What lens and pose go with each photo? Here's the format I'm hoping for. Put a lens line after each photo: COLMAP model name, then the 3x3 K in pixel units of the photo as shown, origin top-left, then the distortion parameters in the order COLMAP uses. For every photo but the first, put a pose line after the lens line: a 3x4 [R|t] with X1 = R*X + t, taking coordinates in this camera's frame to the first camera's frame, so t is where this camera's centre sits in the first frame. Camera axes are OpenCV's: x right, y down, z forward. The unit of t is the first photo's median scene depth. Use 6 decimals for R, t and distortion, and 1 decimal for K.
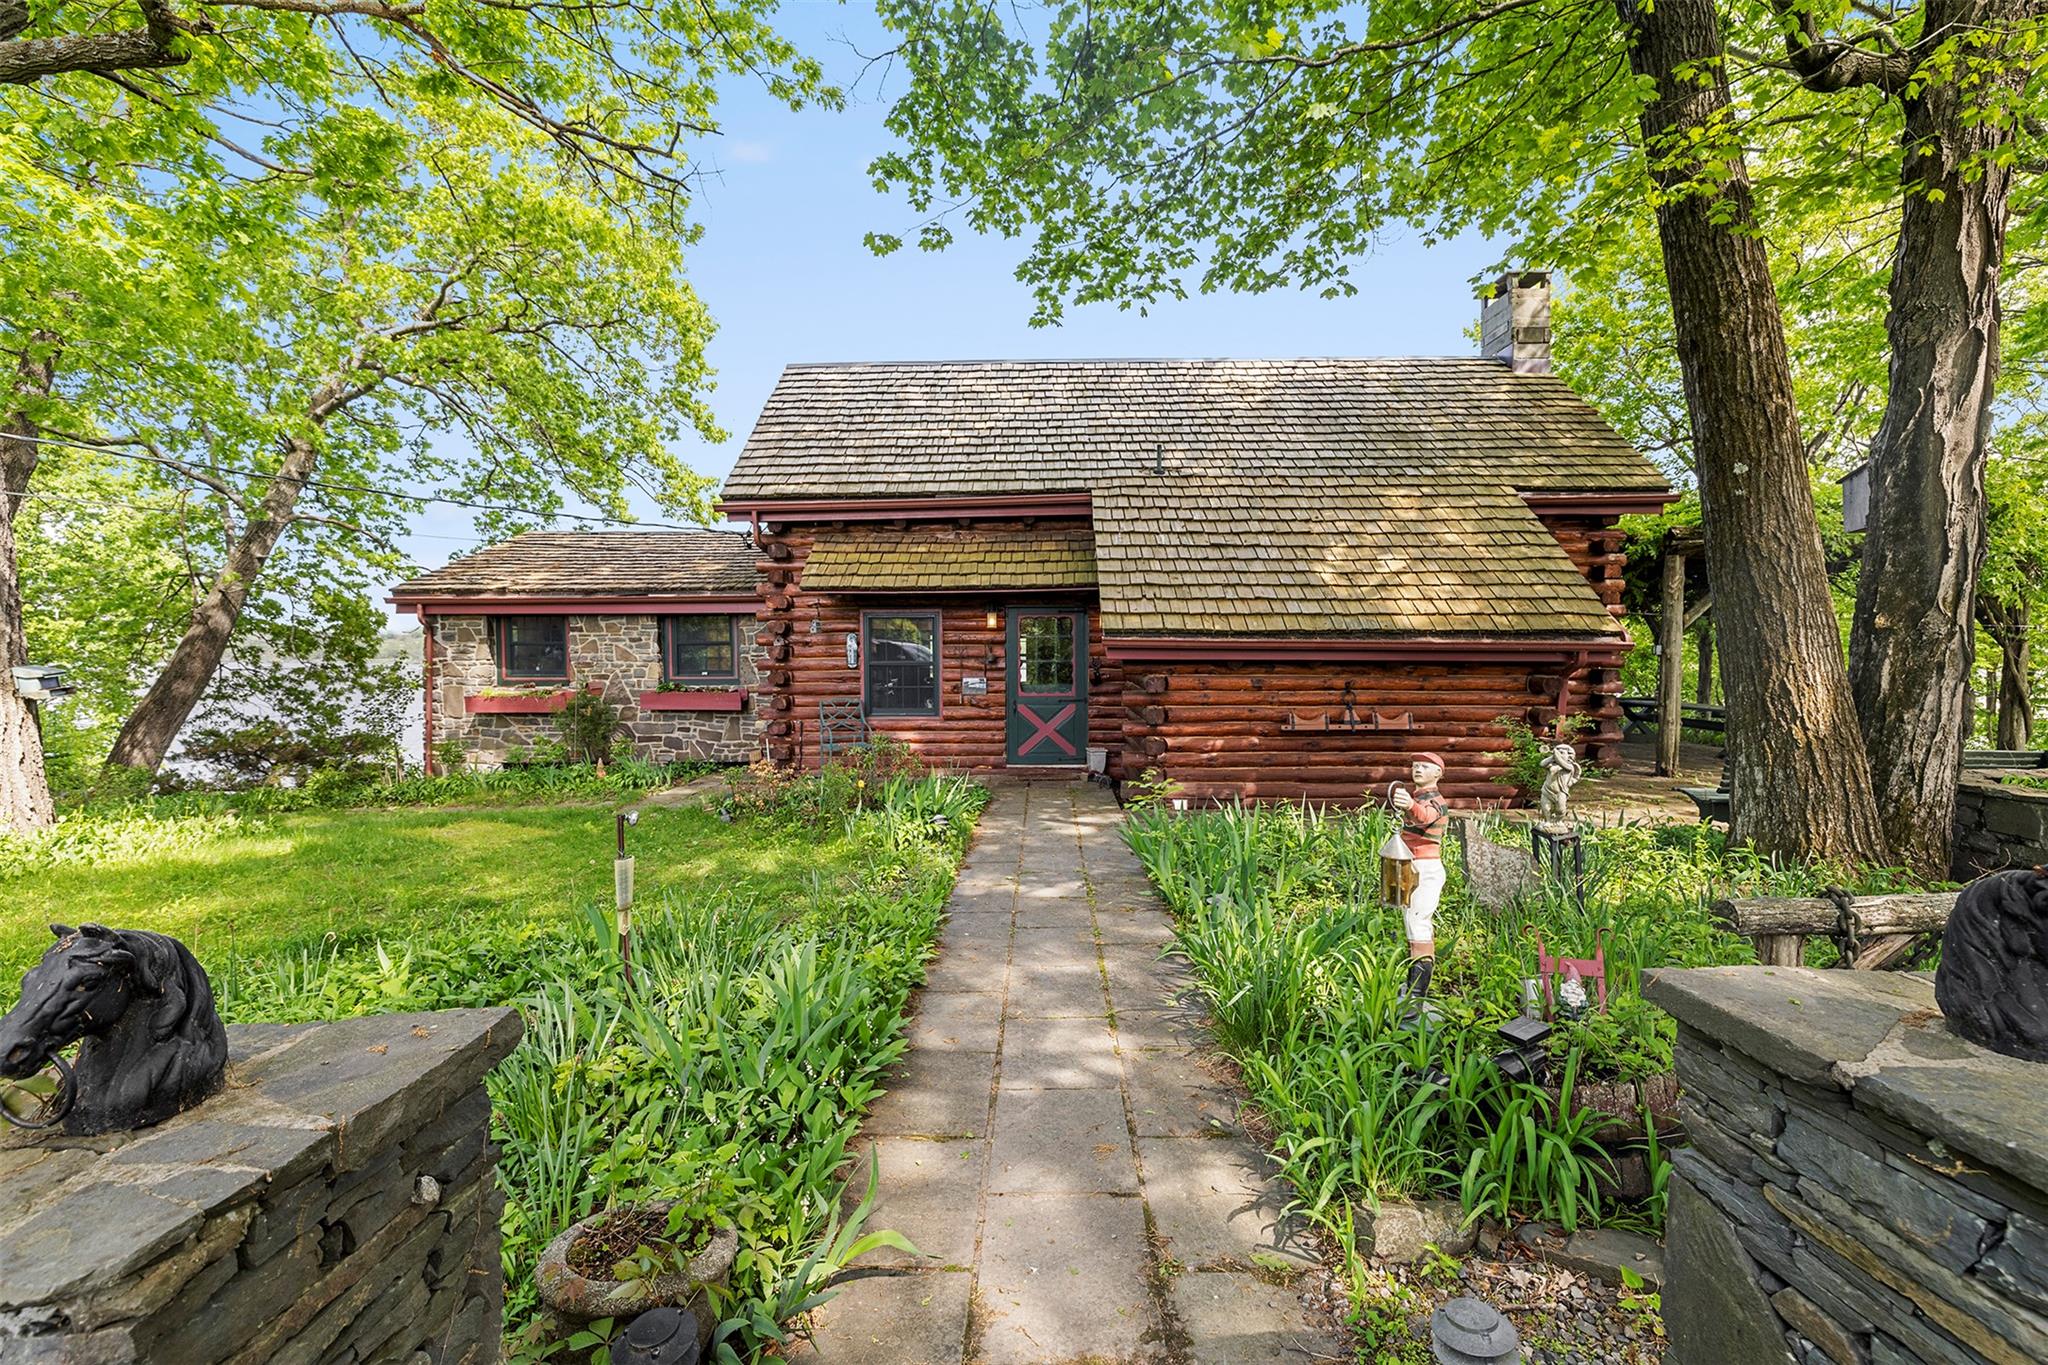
lens RADIAL K [[881.8, 0, 1024.0], [0, 881.8, 682.5], [0, 0, 1]] dist [-0.001764, -0.000123]
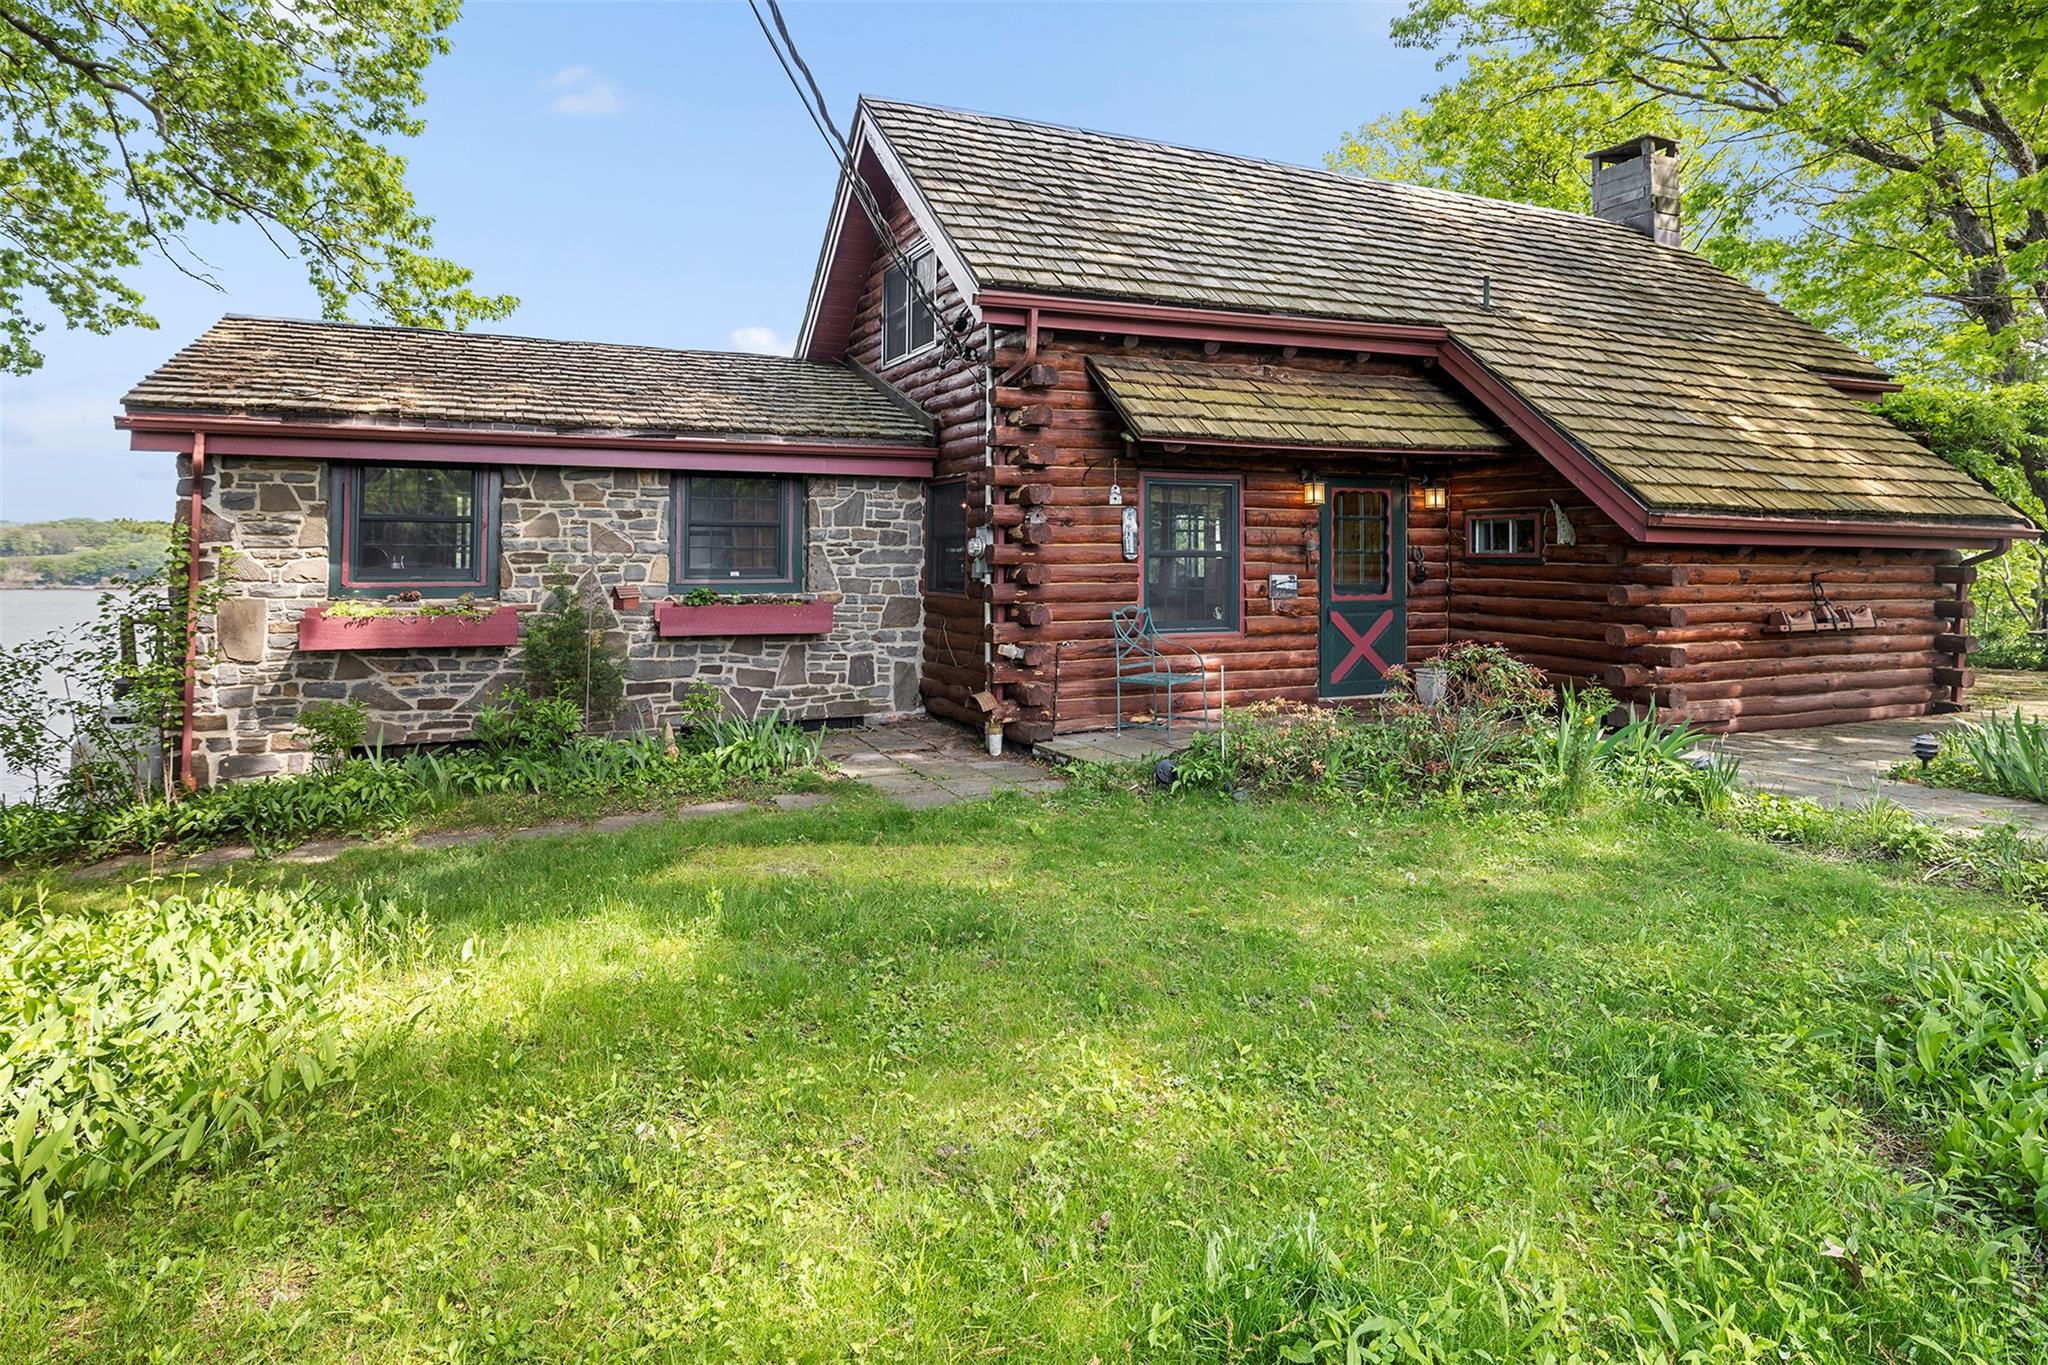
lens RADIAL K [[1160.6, 0, 1024.3], [0, 1160.6, 533.8], [0, 0, 1]] dist [0.002321, 0.000010]
pose [[0.903768, 0.014096, 0.427790, -0.545038], [0.013155, 0.998071, -0.060677, 0.013467], [-0.427820, 0.060466, 0.901839, 0.216688]]
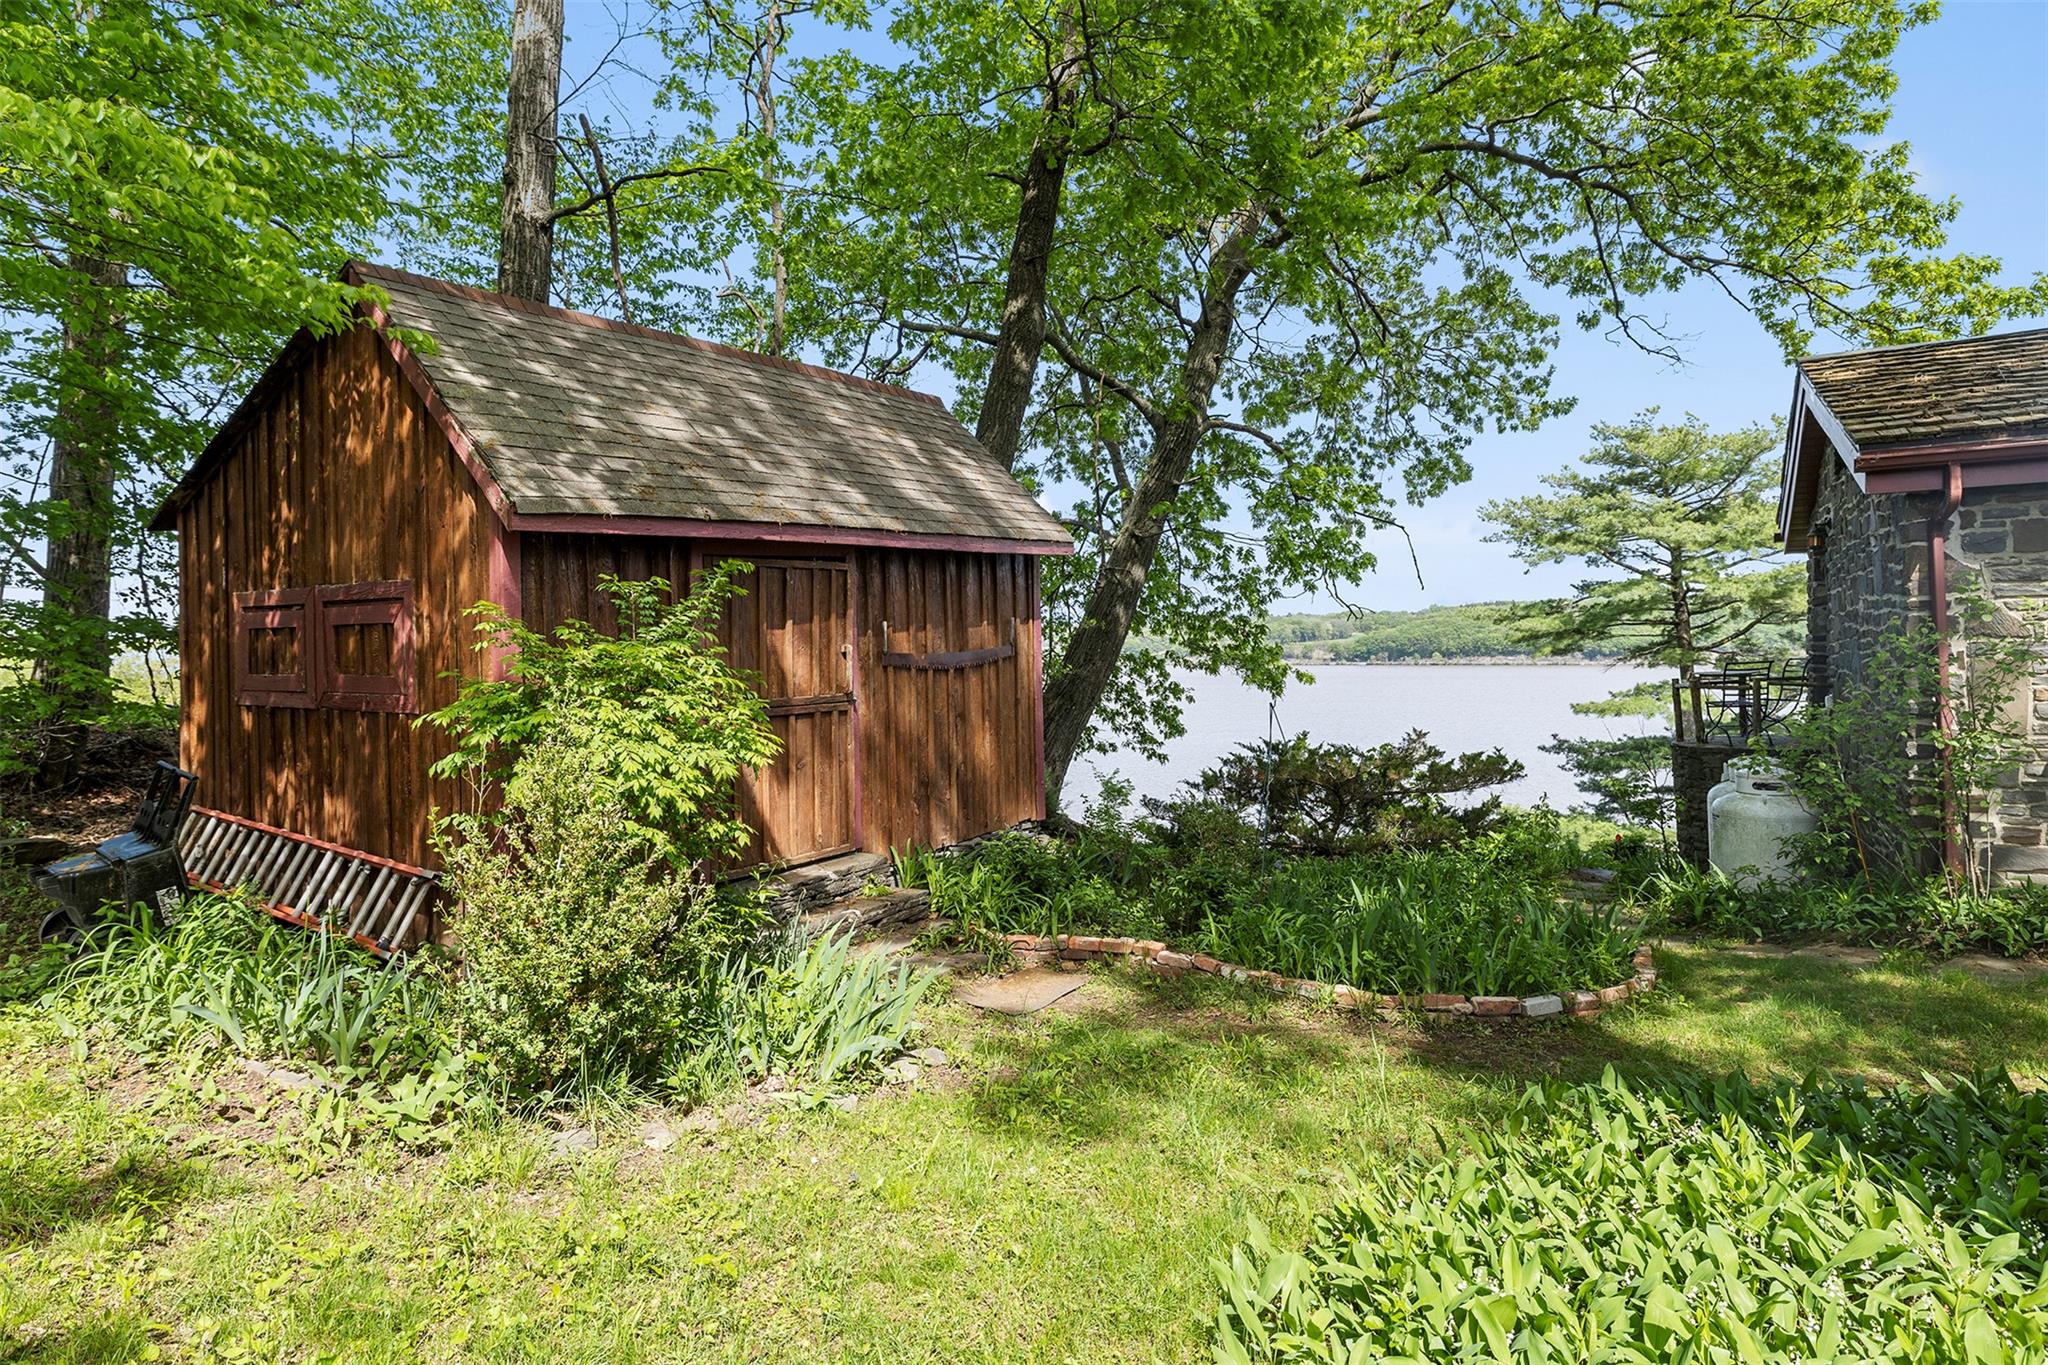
lens RADIAL K [[1133.3, 0, 1024.0], [0, 1133.3, 682.5], [0, 0, 1]] dist [0.000088, -0.000231]
pose [[0.827555, -0.000028, -0.561385, -0.748004], [0.001686, 0.999996, 0.002435, 0.013565], [0.561382, -0.002962, 0.827551, 0.300243]]
